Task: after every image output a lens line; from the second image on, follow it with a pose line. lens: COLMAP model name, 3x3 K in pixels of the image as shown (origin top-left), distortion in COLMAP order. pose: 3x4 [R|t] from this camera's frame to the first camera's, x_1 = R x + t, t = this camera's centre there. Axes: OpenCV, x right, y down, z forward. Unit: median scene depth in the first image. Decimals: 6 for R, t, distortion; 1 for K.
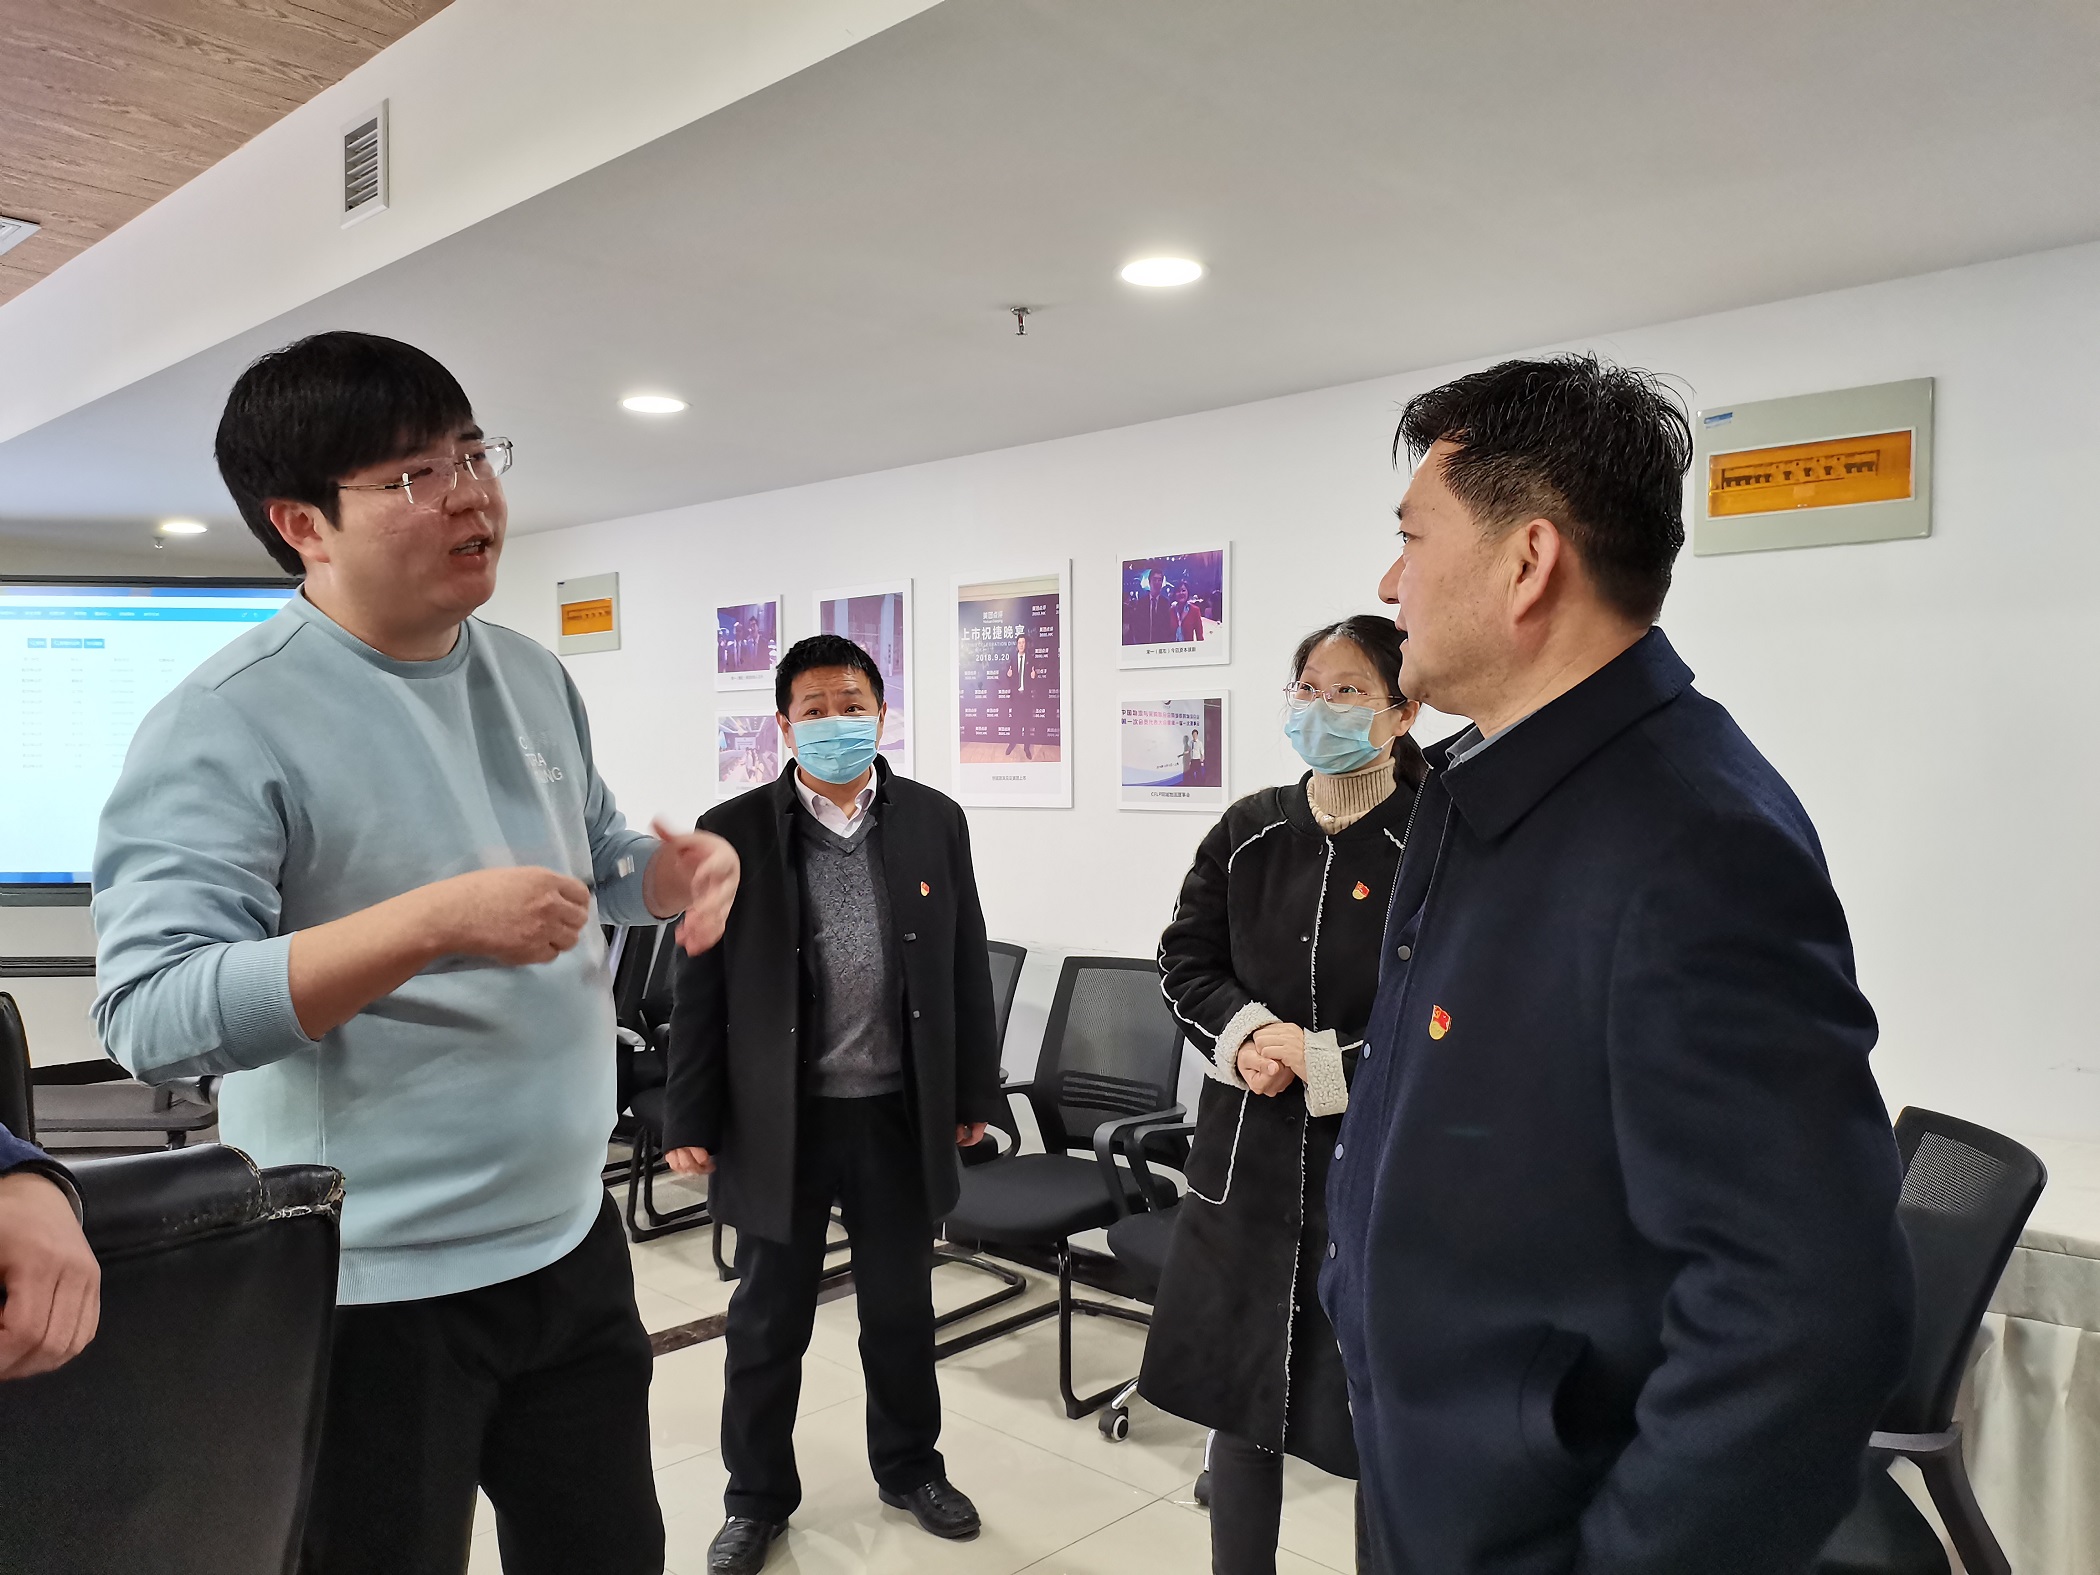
lens RADIAL K [[1618.1, 0, 1038.0], [0, 1618.1, 782.4], [0, 0, 1]] dist [0.074759, -0.067338]
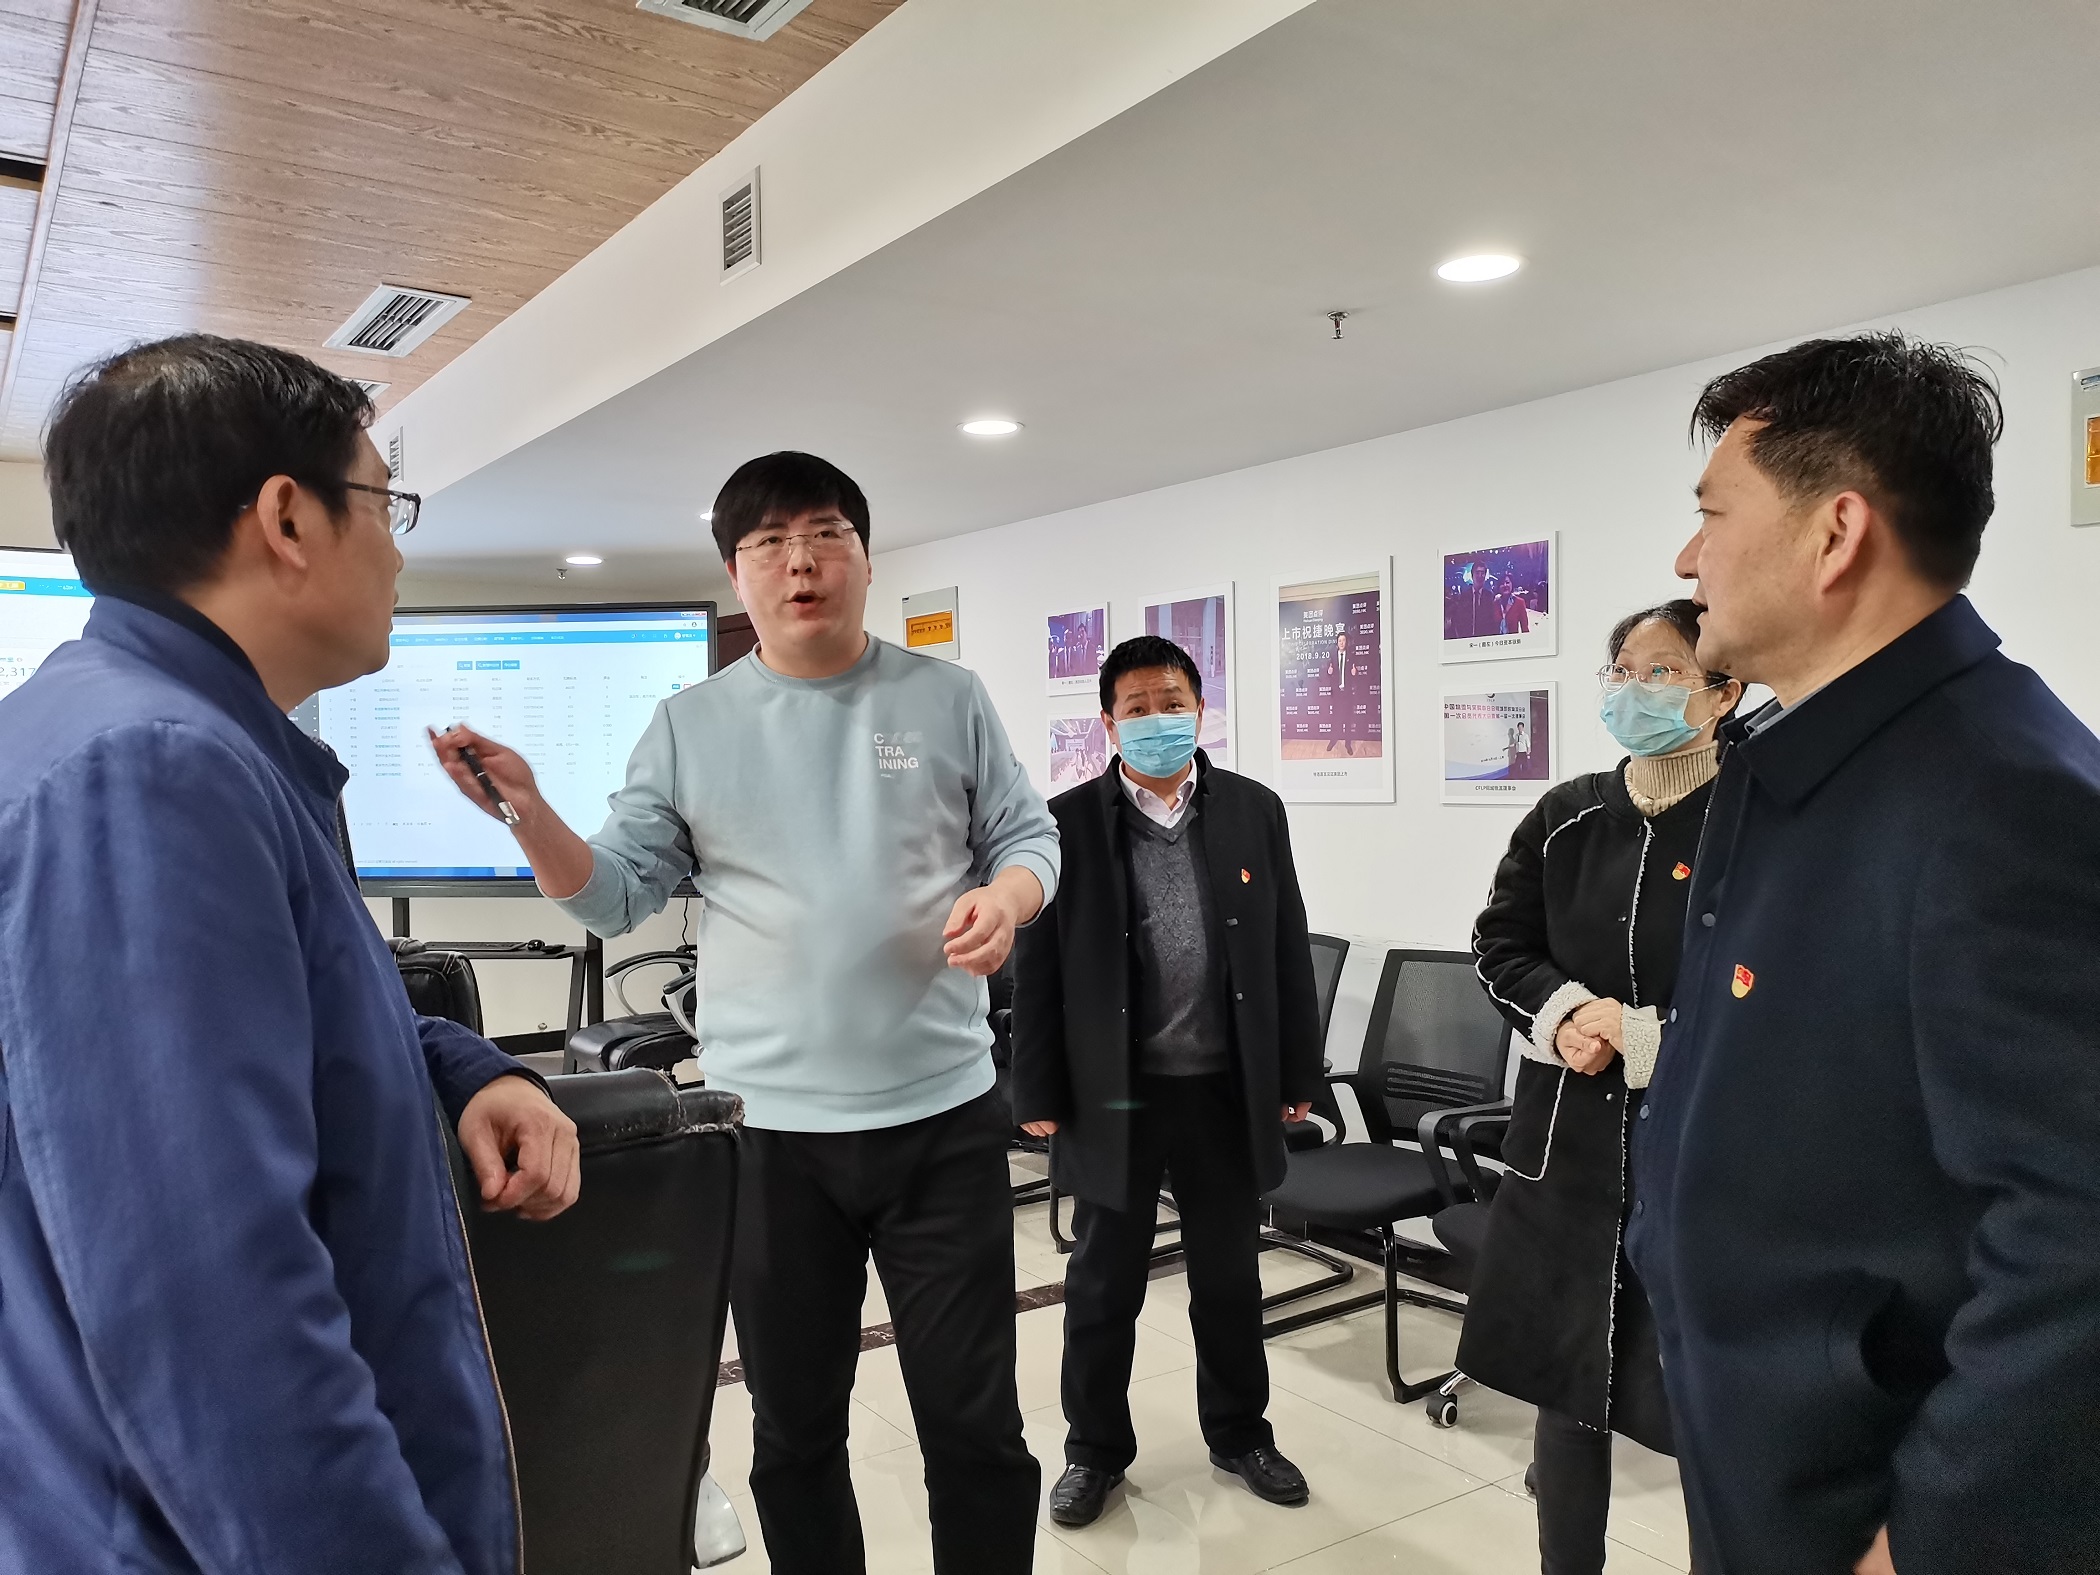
lens RADIAL K [[1618.1, 0, 1041.0], [0, 1618.1, 774.6], [0, 0, 1]] dist [0.074759, -0.067338]
pose [[0.980179, -0.008657, -0.197923, 0.006948], [0.006723, 0.999923, -0.010438, 0.009132], [0.197999, 0.008900, 0.980162, -0.042114]]
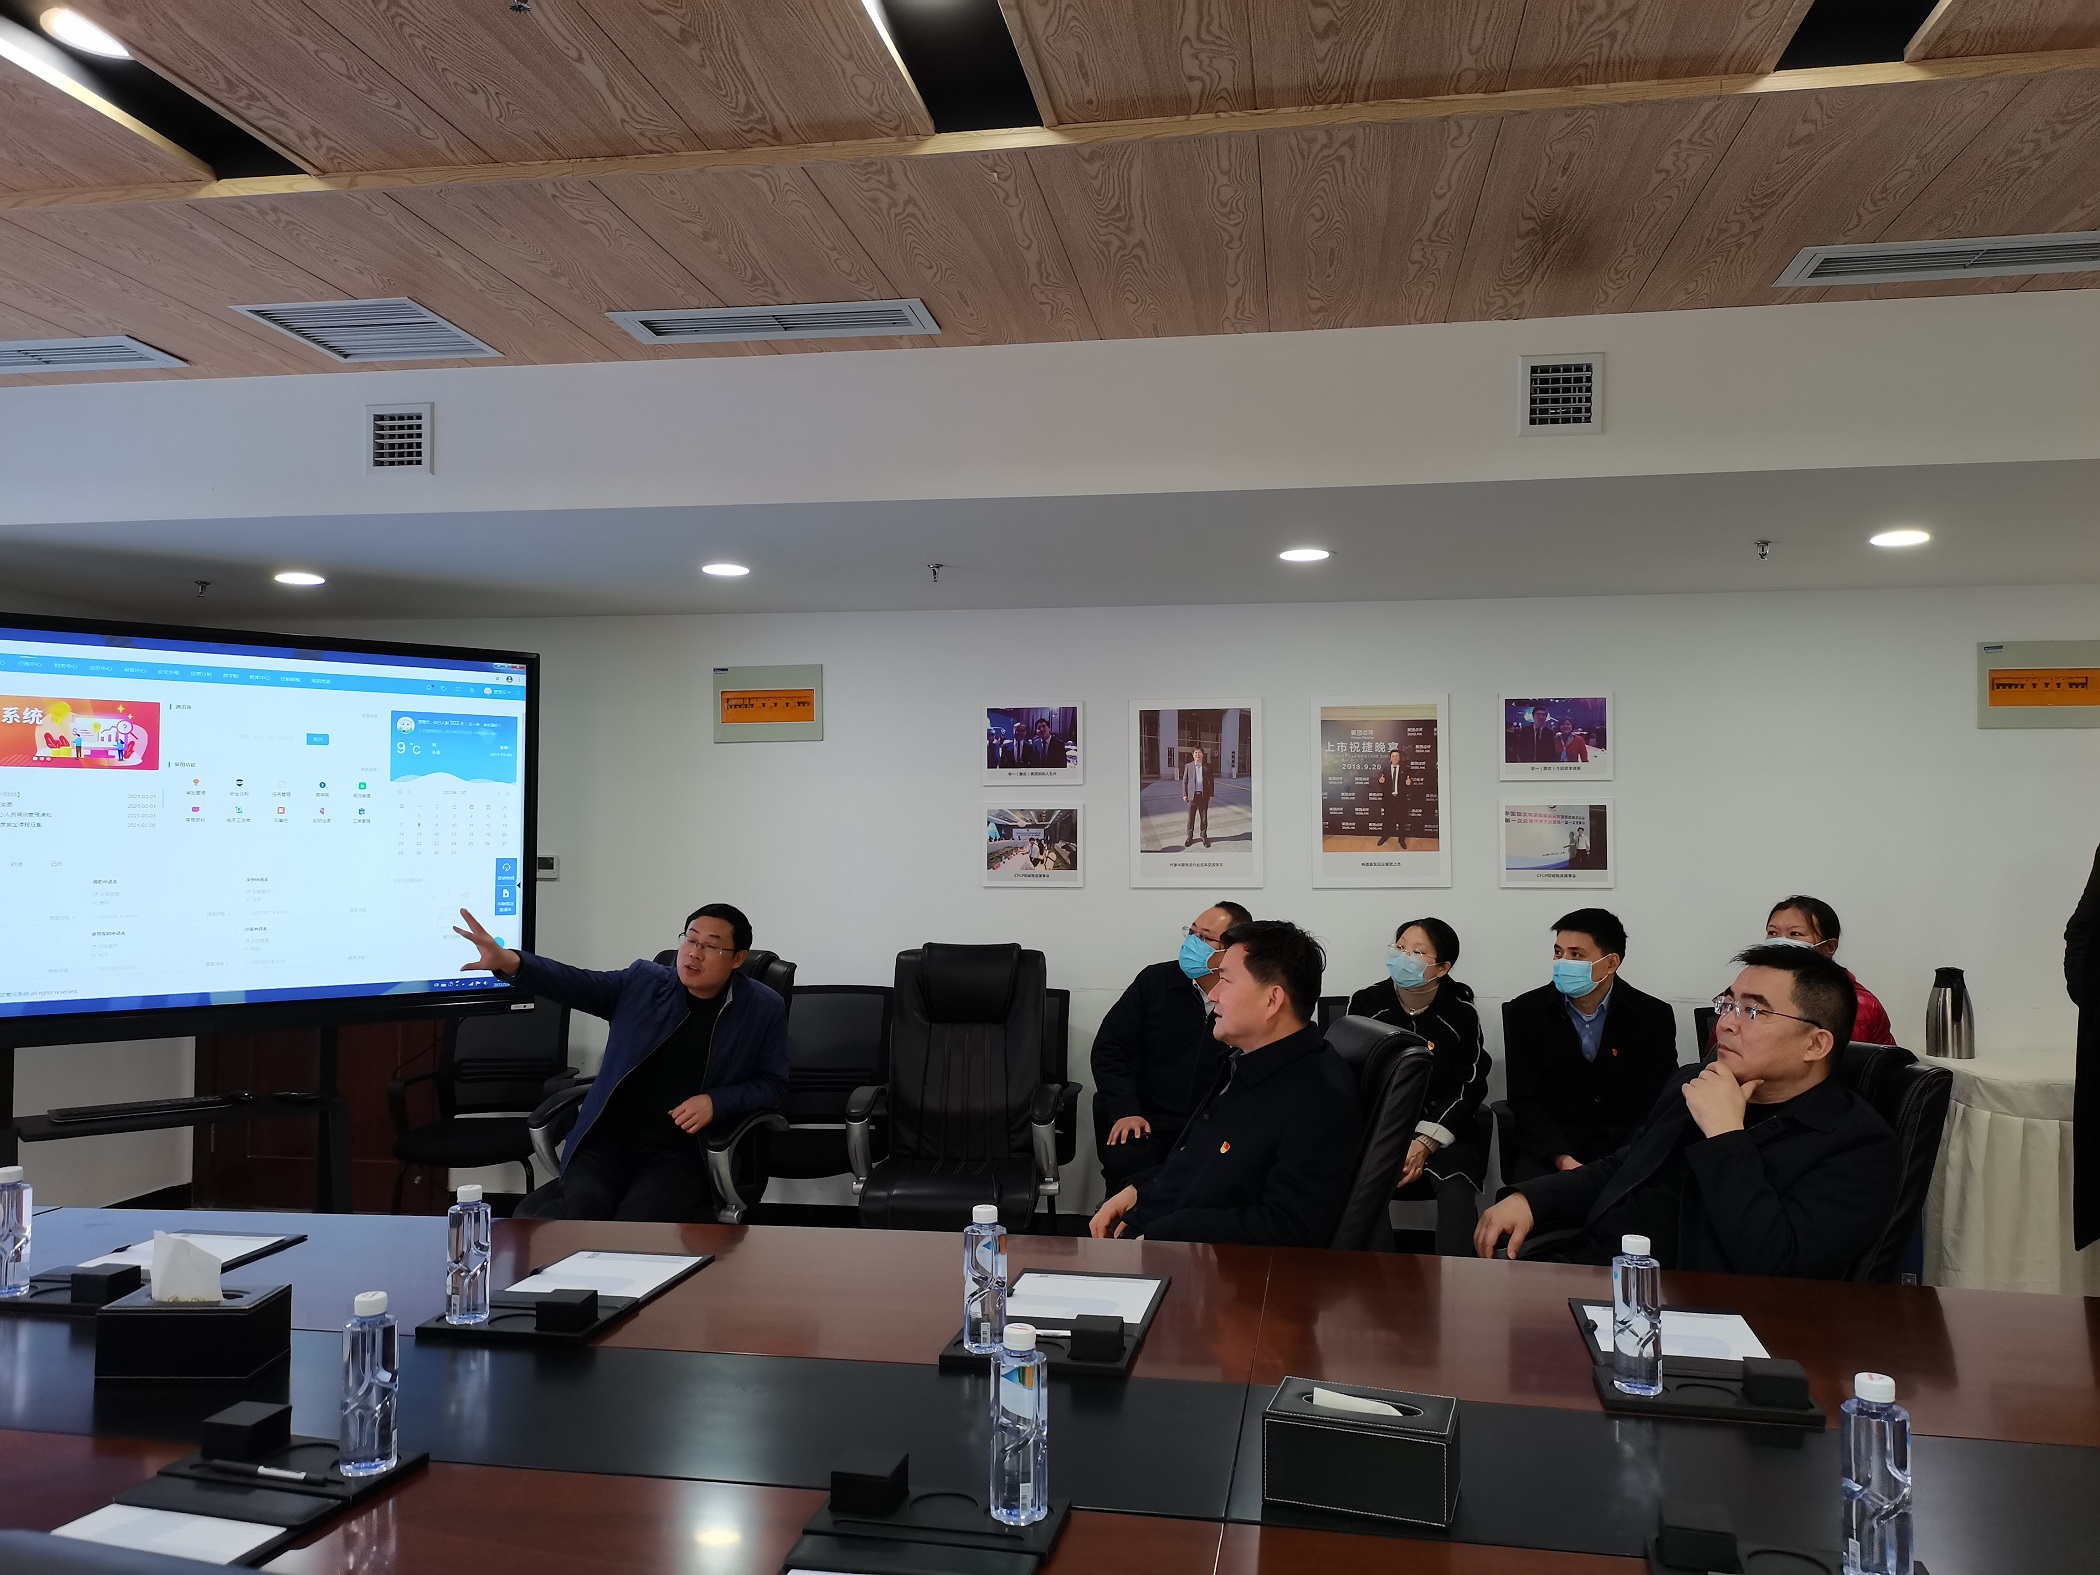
lens RADIAL K [[1618.1, 0, 1057.7], [0, 1618.1, 803.4], [0, 0, 1]] dist [0.074759, -0.067338]
pose [[0.816311, 0.011069, 0.577507, -1.211490], [0.009157, 0.999443, -0.032100, -0.014938], [-0.577540, 0.031492, 0.815754, 0.159927]]
